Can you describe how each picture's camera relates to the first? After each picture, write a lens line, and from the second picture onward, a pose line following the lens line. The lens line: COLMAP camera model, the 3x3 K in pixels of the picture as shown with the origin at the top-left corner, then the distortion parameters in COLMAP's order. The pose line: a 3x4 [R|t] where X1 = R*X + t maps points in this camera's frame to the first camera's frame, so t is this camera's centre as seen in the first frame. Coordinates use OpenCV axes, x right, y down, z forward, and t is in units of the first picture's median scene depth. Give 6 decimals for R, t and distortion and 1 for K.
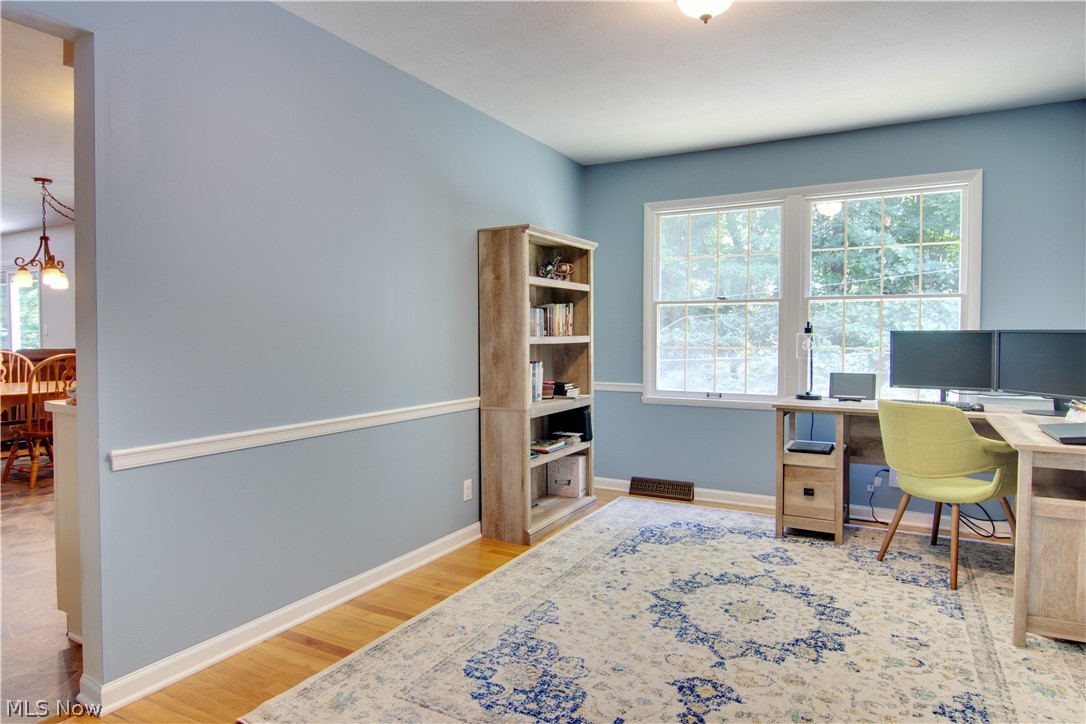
lens RADIAL K [[630.7, 0, 541.2], [0, 630.7, 352.7], [0, 0, 1]] dist [-0.008653, -0.009049]
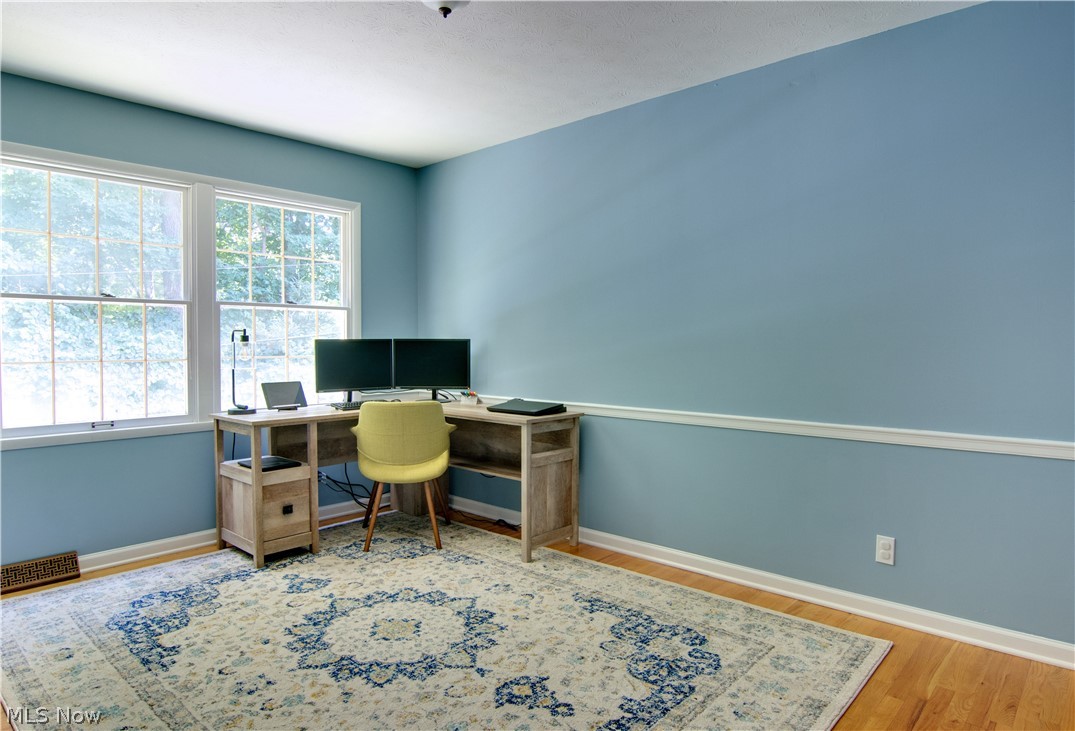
lens RADIAL K [[639.7, 0, 537.6], [0, 639.7, 363.4], [0, 0, 1]] dist [-0.008749, -0.005979]
pose [[0.249498, -0.032074, 0.967844, -0.459176], [0.028923, 0.999252, 0.025659, -0.013547], [-0.967943, 0.021591, 0.250239, 0.444819]]
